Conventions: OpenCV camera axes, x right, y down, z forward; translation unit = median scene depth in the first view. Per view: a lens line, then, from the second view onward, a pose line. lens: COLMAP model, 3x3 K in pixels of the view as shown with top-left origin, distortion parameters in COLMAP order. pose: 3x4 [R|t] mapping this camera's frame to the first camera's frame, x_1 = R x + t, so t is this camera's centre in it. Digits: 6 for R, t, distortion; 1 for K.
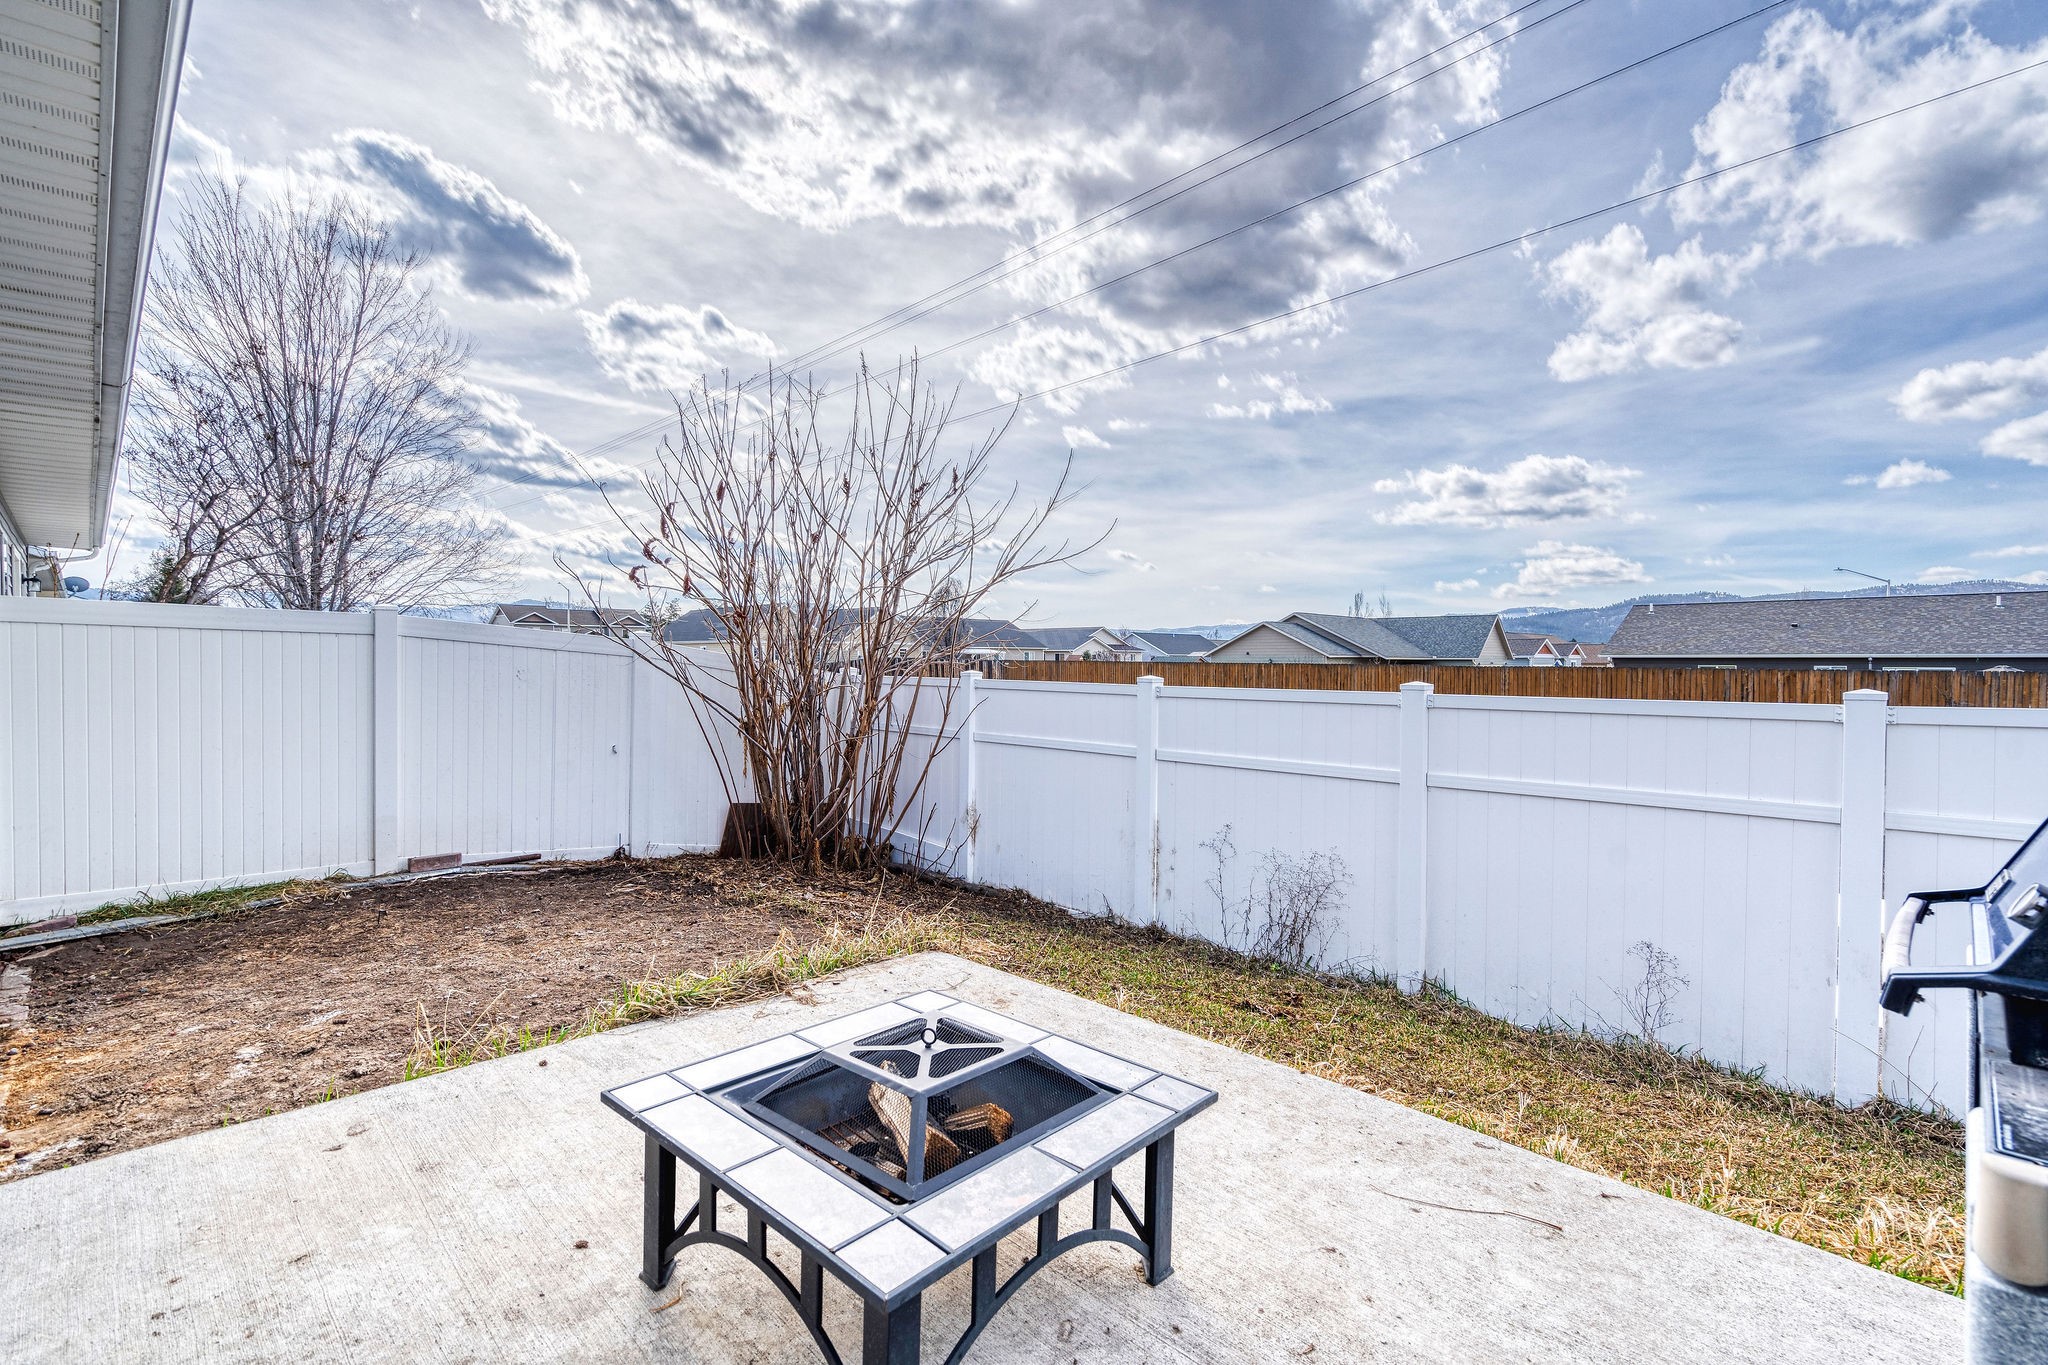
lens RADIAL K [[954.6, 0, 1031.1], [0, 954.6, 653.6], [0, 0, 1]] dist [-0.001469, 0.000610]
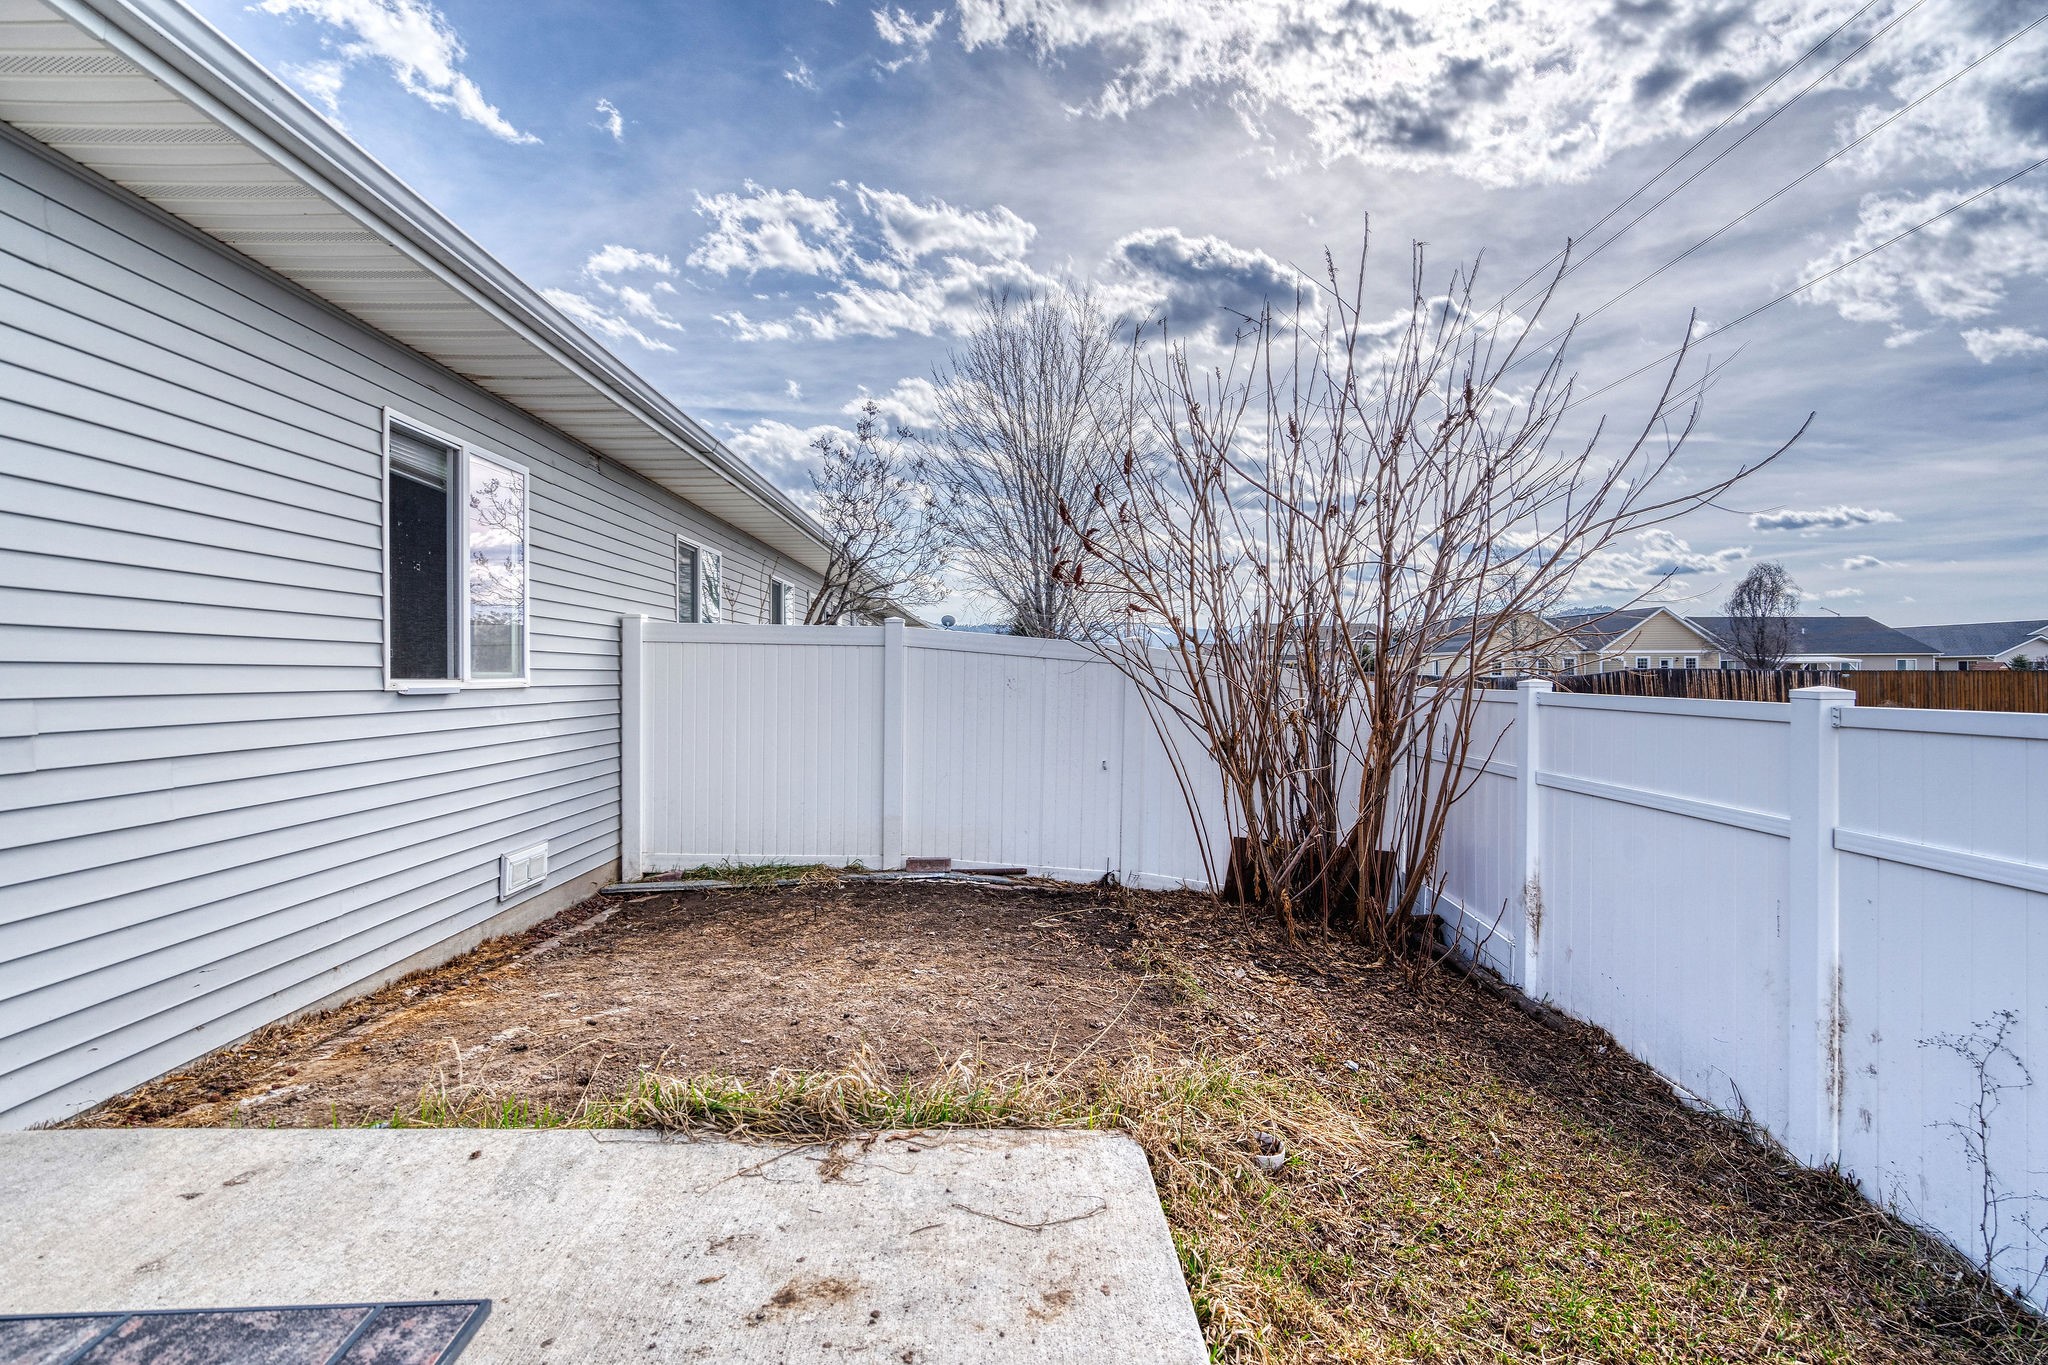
lens RADIAL K [[957.4, 0, 1026.6], [0, 957.4, 658.0], [0, 0, 1]] dist [-0.005206, 0.000494]
pose [[0.723252, -0.016702, -0.690382, 0.164726], [0.009810, 0.999855, -0.013912, 0.010261], [0.690515, 0.003290, 0.723311, 0.309133]]
